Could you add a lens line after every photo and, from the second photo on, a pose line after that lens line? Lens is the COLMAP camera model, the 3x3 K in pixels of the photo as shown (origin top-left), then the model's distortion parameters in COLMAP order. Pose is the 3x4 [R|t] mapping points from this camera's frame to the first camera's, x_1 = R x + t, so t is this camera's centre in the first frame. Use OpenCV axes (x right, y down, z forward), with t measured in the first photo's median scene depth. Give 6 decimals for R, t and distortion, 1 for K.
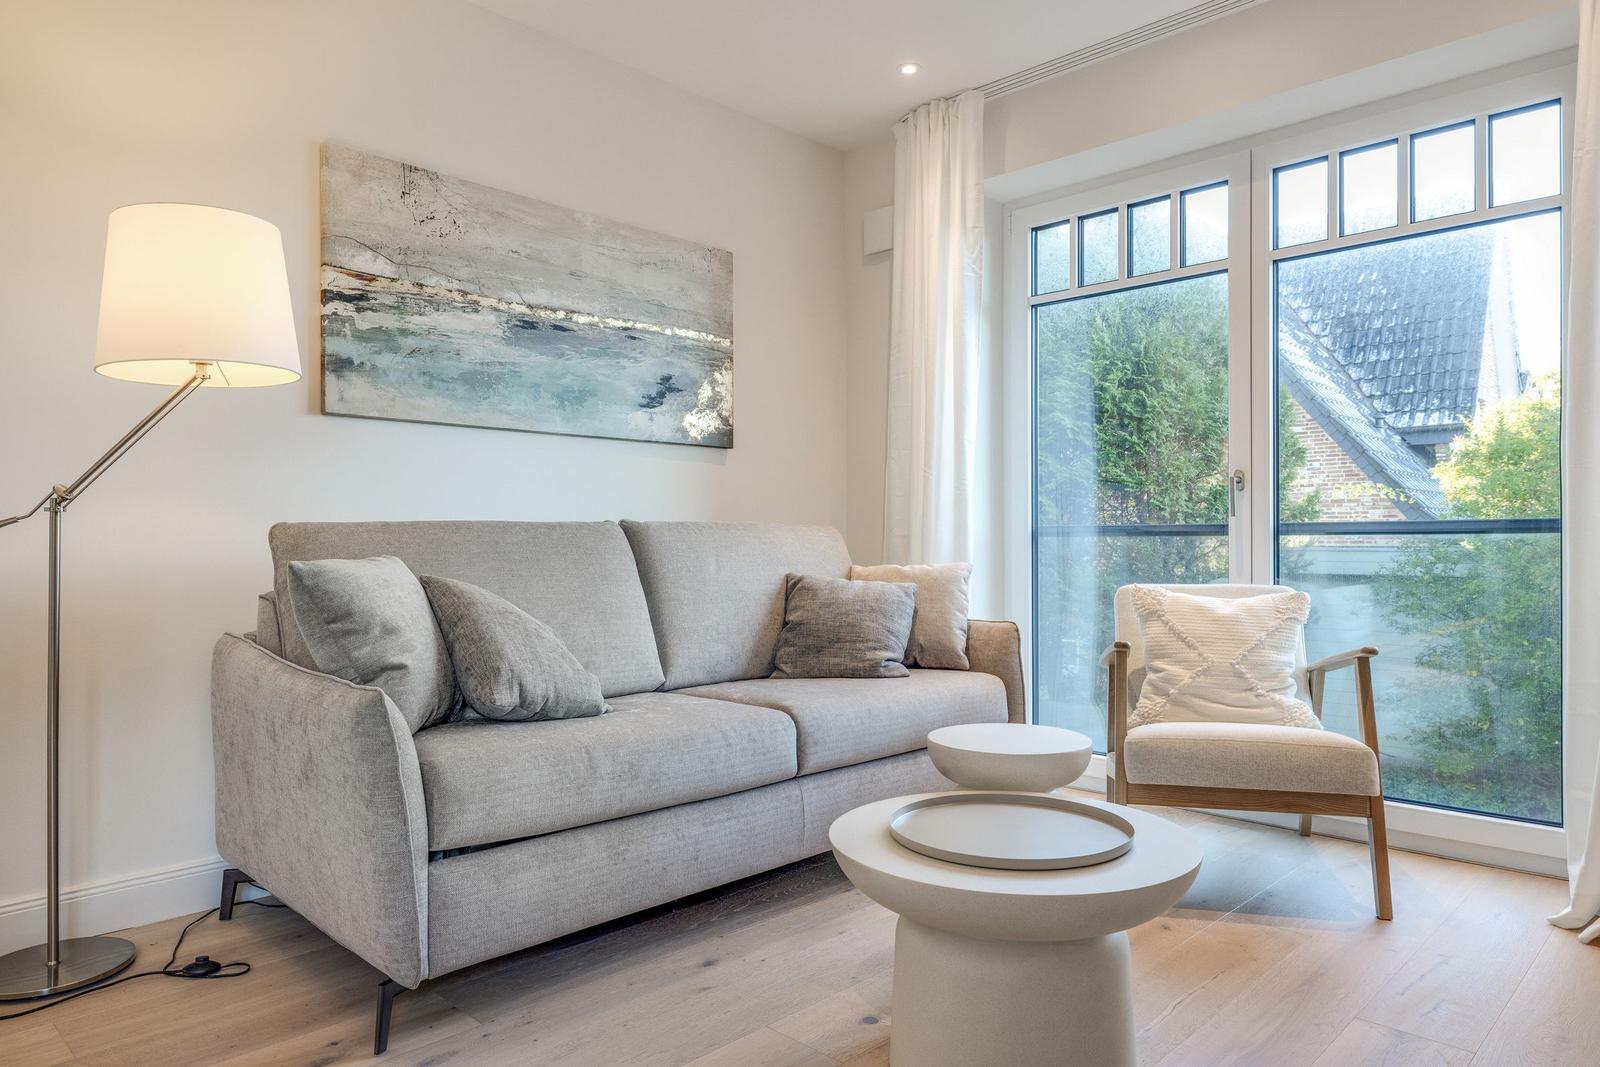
lens RADIAL K [[1028.1, 0, 800.0], [0, 1028.1, 533.5], [0, 0, 1]] dist [0.007427, -0.000623]
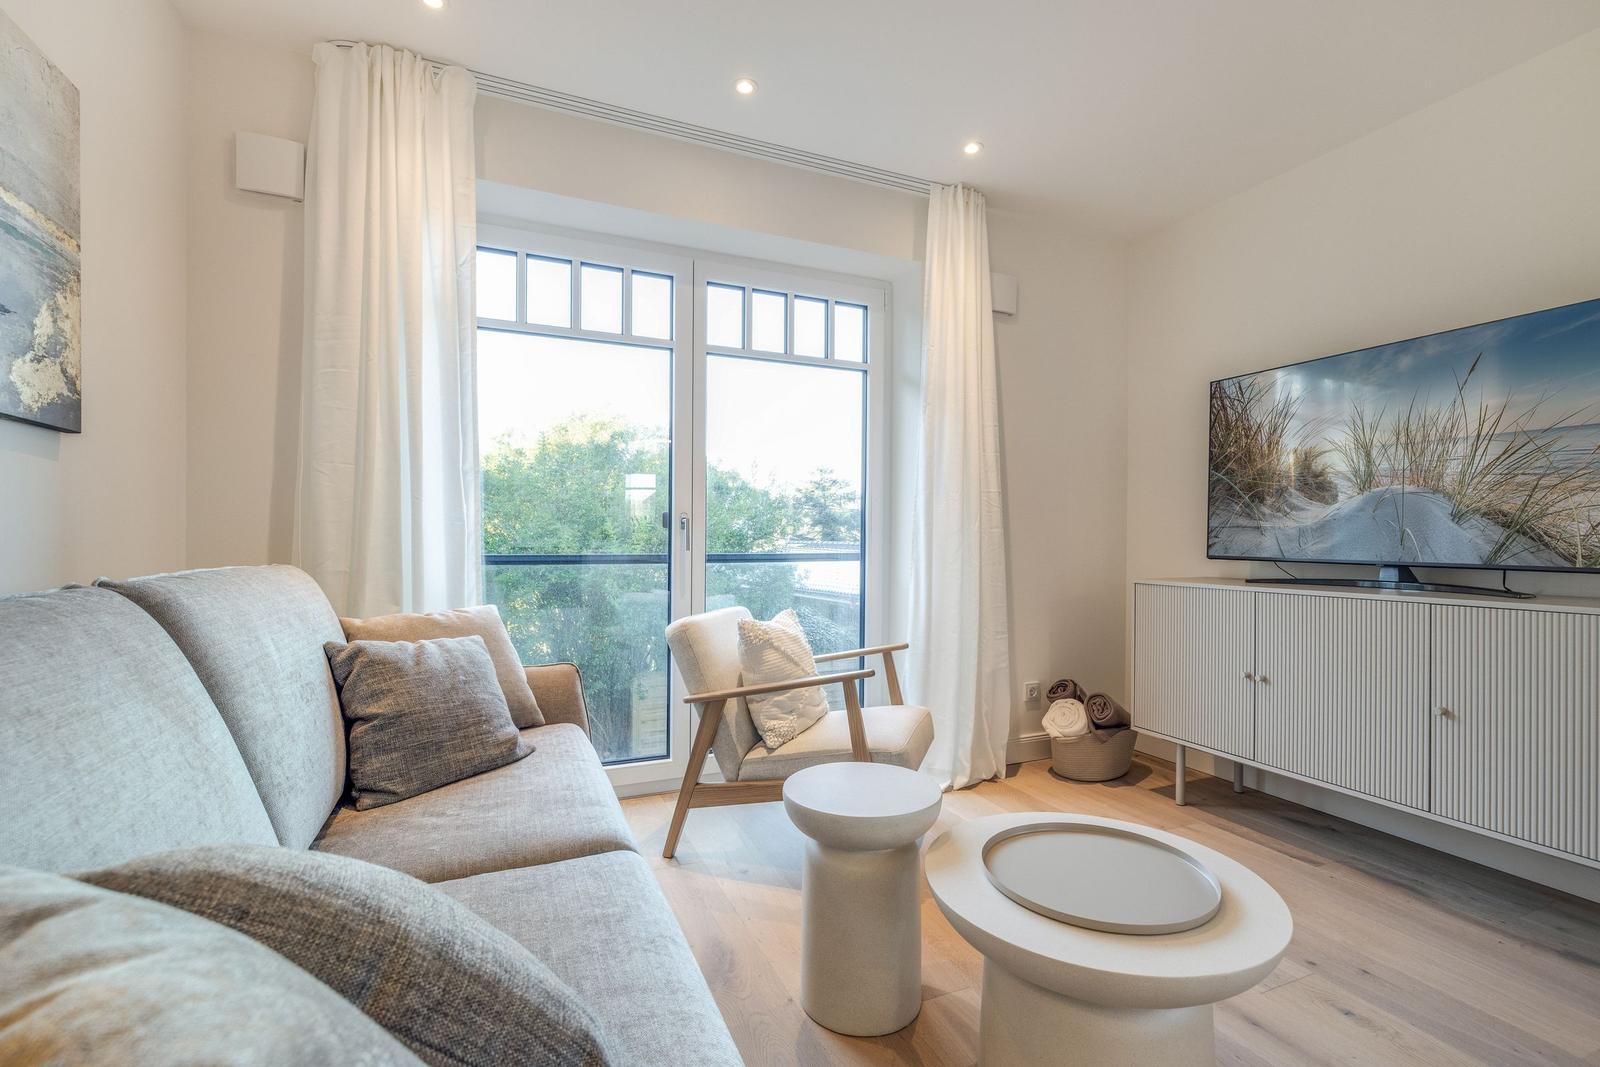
lens RADIAL K [[721.8, 0, 830.9], [0, 721.8, 543.0], [0, 0, 1]] dist [0.000444, 0.000394]
pose [[0.359829, -0.000600, 0.933018, -0.346732], [-0.015029, 0.999866, 0.006439, -0.036111], [-0.932897, -0.016339, 0.359772, 0.550416]]
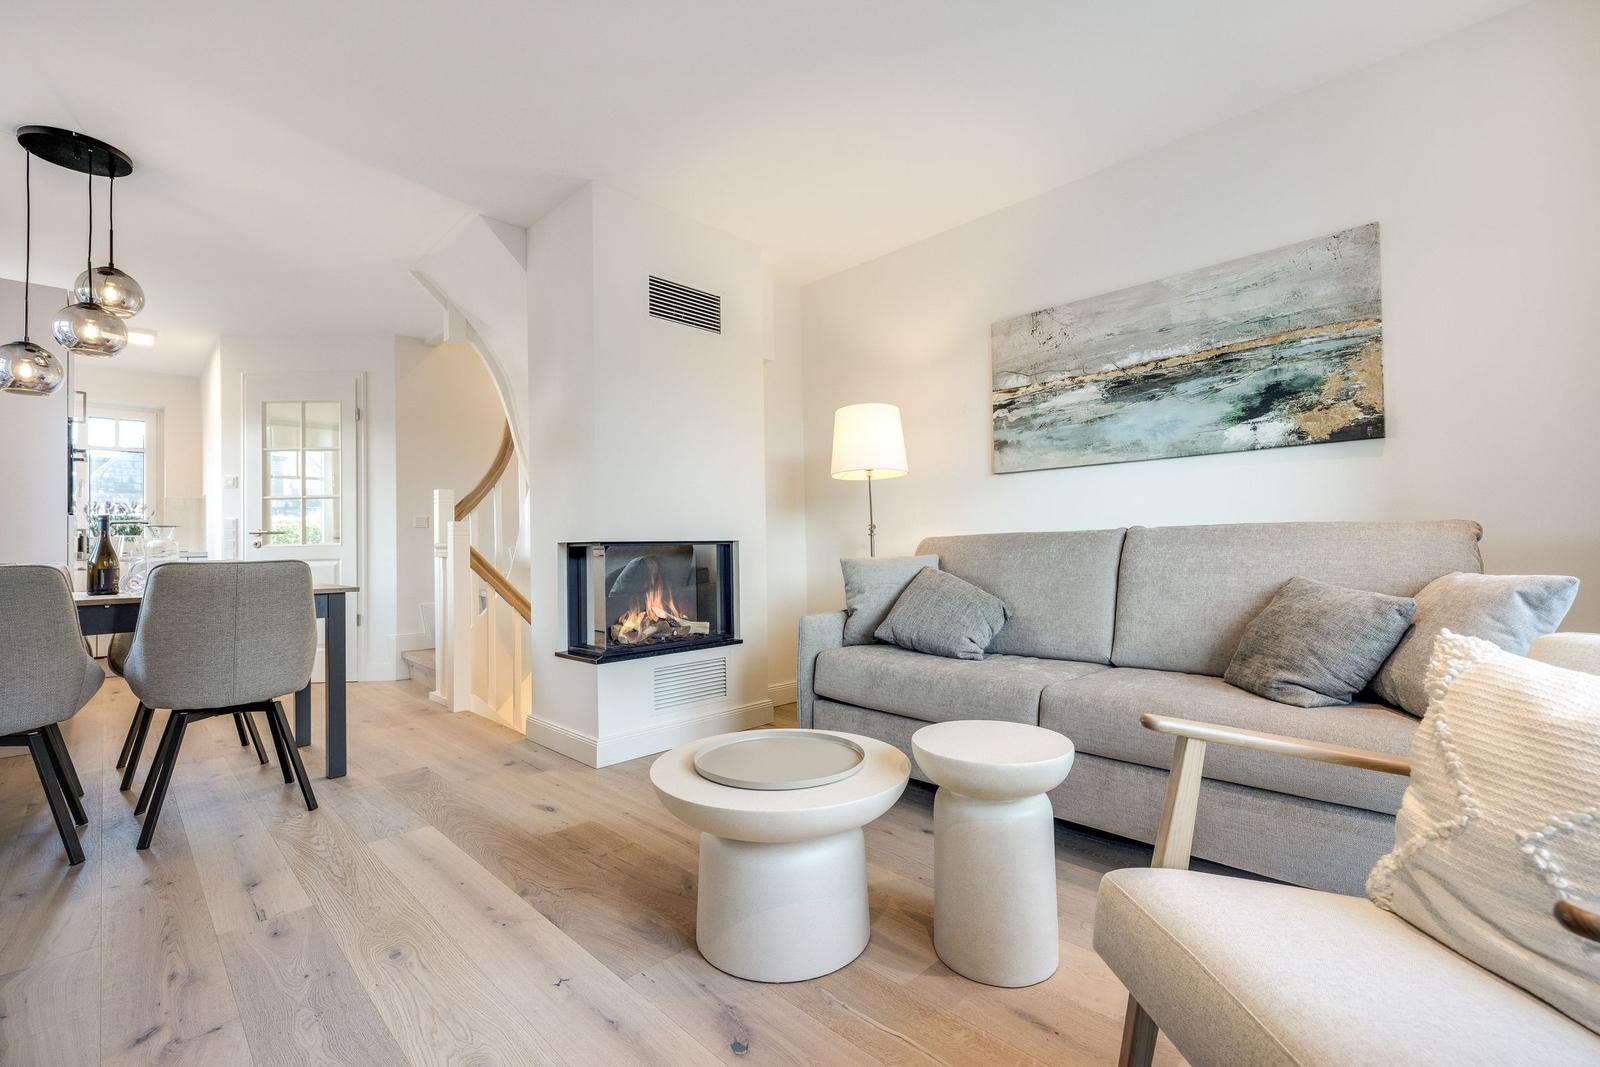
lens RADIAL K [[685.3, 0, 800.0], [0, 685.3, 533.5], [0, 0, 1]] dist [-0.000271, -0.000003]
pose [[-0.013372, -0.017343, -0.999760, 0.643021], [0.022699, 0.999587, -0.017643, 0.000307], [0.999653, -0.022930, -0.012973, 0.588920]]
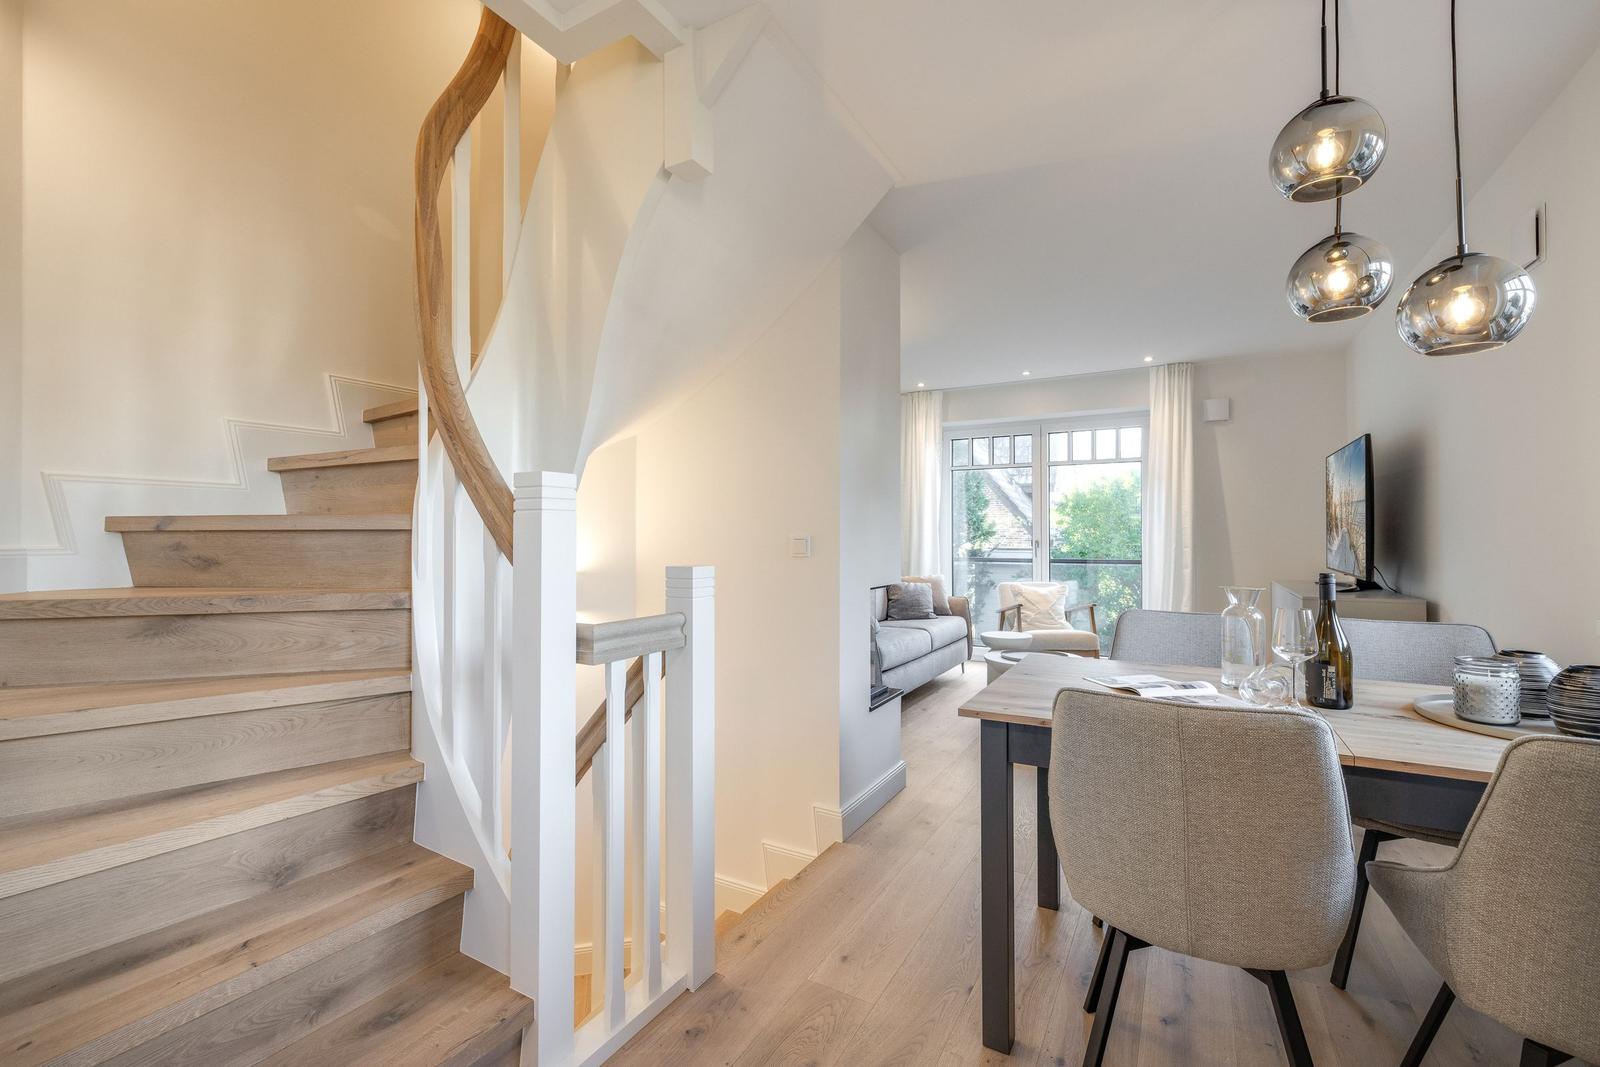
lens RADIAL K [[685.3, 0, 800.0], [0, 685.3, 533.5], [0, 0, 1]] dist [-0.000271, -0.000003]
pose [[0.969366, 0.001065, 0.245618, -0.685375], [-0.002166, 0.999989, 0.004213, -0.092052], [-0.245610, -0.004616, 0.969358, -0.673008]]
